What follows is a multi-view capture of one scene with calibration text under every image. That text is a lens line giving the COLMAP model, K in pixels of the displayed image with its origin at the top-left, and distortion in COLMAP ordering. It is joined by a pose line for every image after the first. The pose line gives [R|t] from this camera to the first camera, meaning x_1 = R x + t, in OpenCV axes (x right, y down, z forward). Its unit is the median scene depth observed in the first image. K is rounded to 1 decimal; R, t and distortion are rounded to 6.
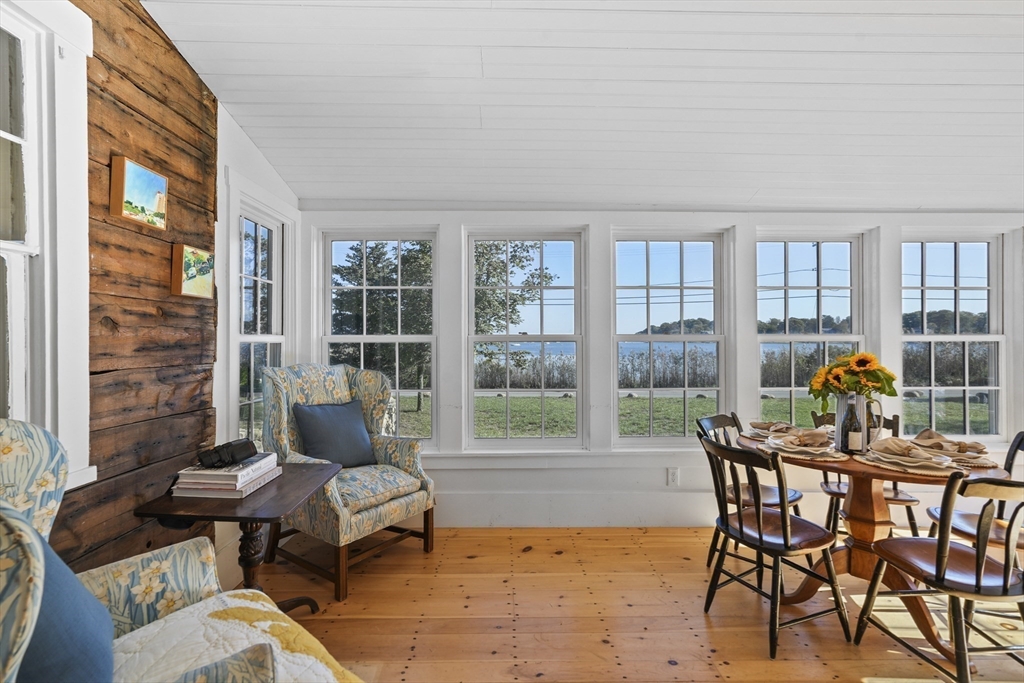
lens RADIAL K [[460.7, 0, 515.0], [0, 460.7, 337.6], [0, 0, 1]] dist [0.001579, 0.003033]
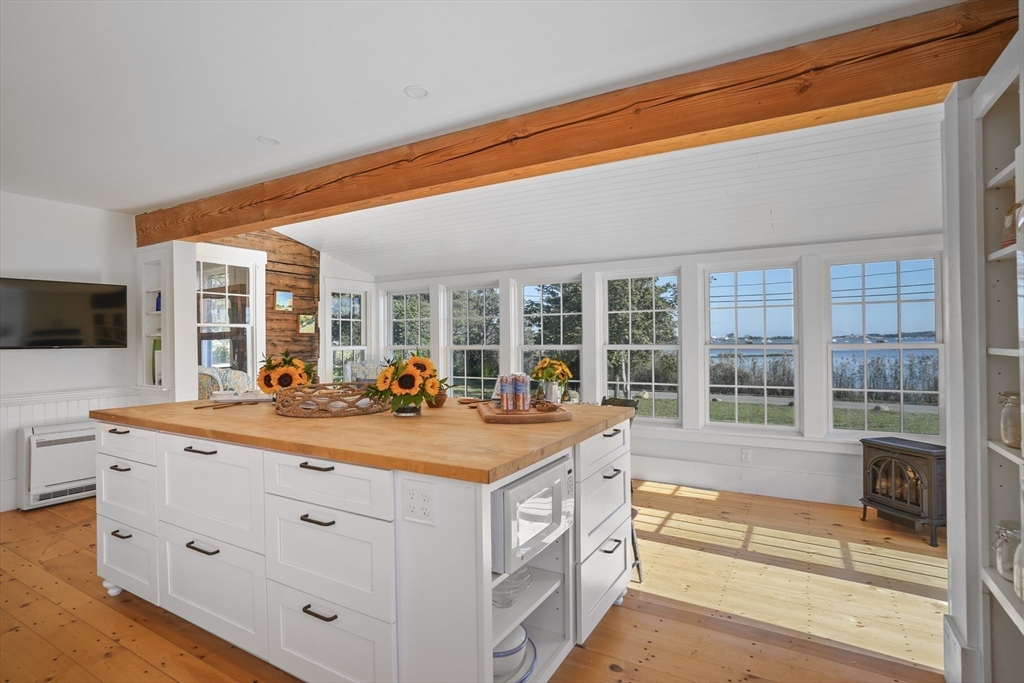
lens RADIAL K [[525.7, 0, 505.7], [0, 525.7, 334.8], [0, 0, 1]] dist [0.004388, 0.002786]
pose [[0.827110, -0.009394, -0.561962, 1.880431], [0.006714, 0.999954, -0.006834, -0.049242], [0.562001, 0.001879, 0.827135, -0.821624]]
